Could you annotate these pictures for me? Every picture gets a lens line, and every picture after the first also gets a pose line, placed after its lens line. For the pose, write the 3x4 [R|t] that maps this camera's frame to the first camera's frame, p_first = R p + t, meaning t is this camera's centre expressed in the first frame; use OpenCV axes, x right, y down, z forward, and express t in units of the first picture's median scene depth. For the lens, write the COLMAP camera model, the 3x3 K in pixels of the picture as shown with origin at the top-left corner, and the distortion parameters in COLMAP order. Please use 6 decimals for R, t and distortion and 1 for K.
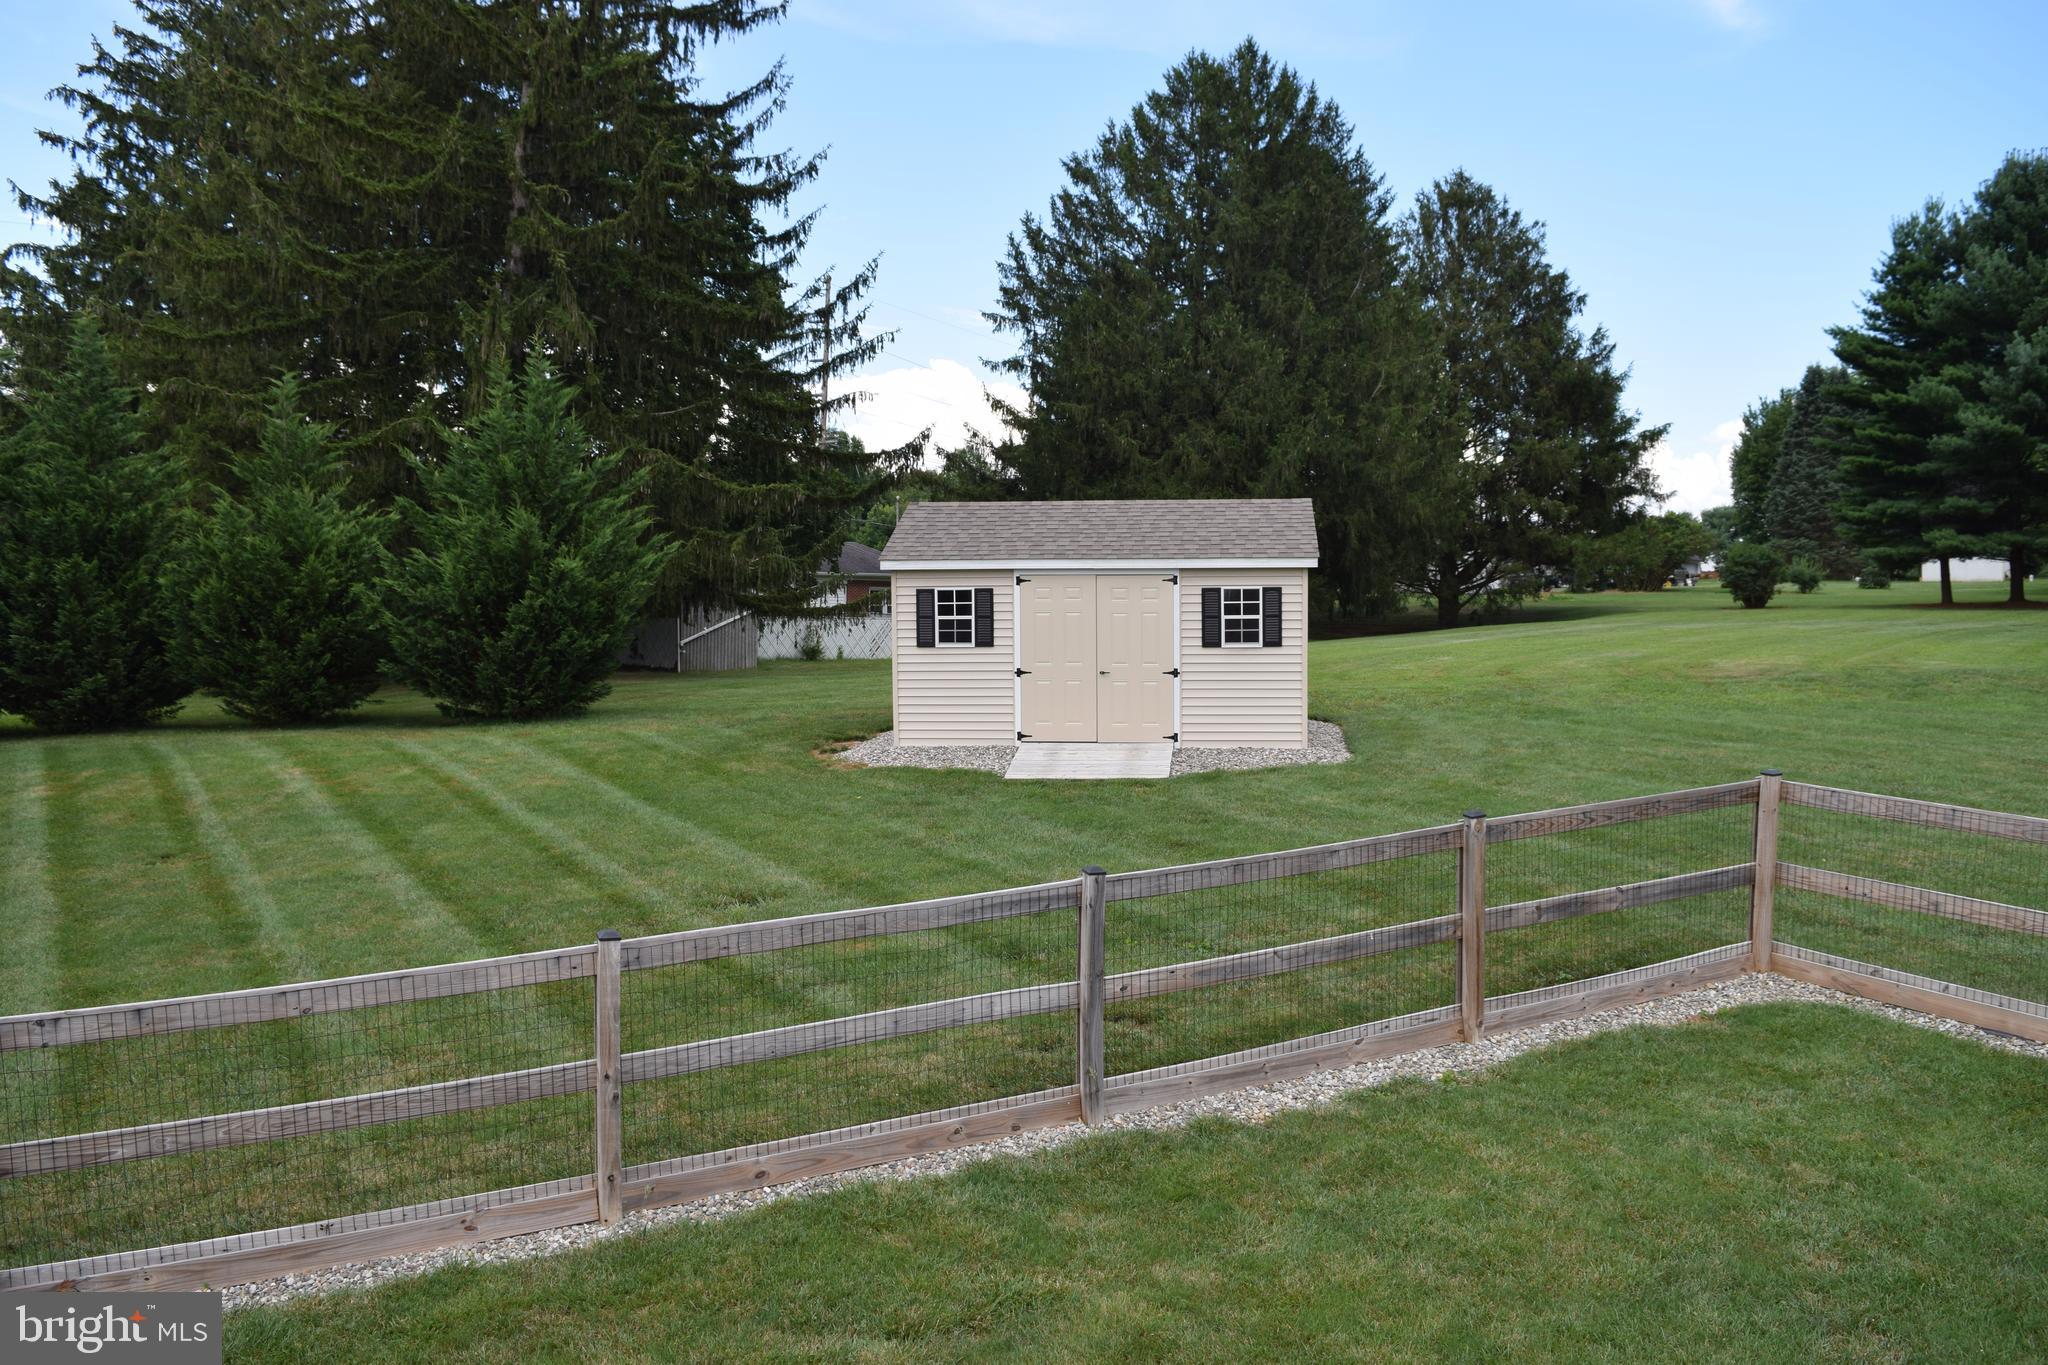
lens RADIAL K [[1587.2, 0, 1024.0], [0, 1587.2, 682.5], [0, 0, 1]] dist [-0.001081, 0.001119]
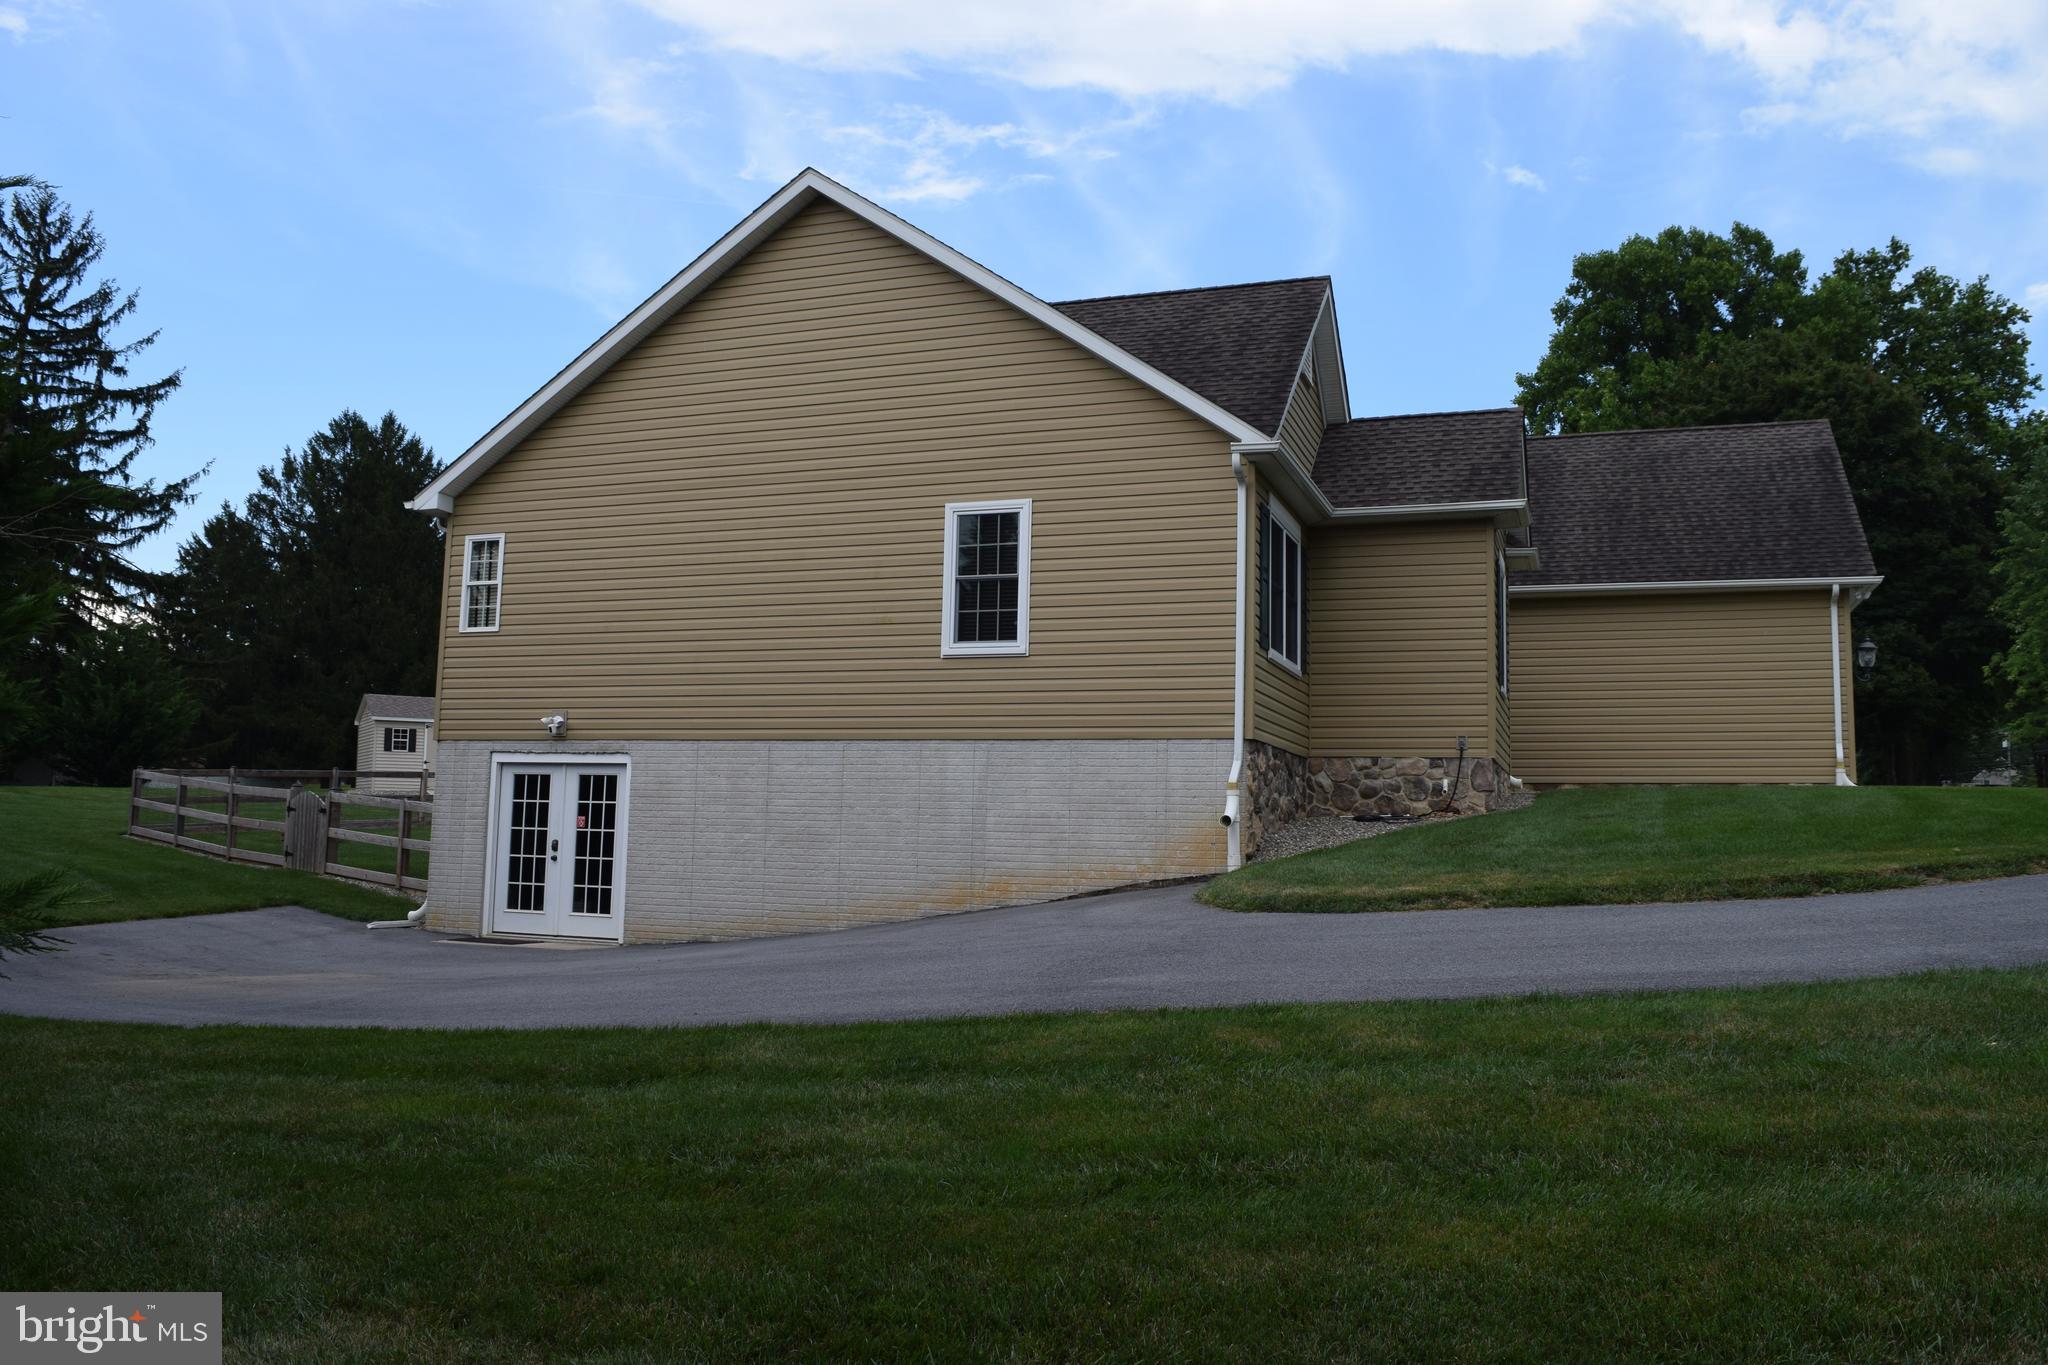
lens RADIAL K [[1615.7, 0, 1016.4], [0, 1615.7, 677.4], [0, 0, 1]] dist [-0.088265, 0.006401]
pose [[0.800169, 0.073504, 0.595253, -0.276175], [0.017450, 0.989189, -0.145605, 0.087683], [-0.599521, 0.126896, 0.790236, -0.565266]]
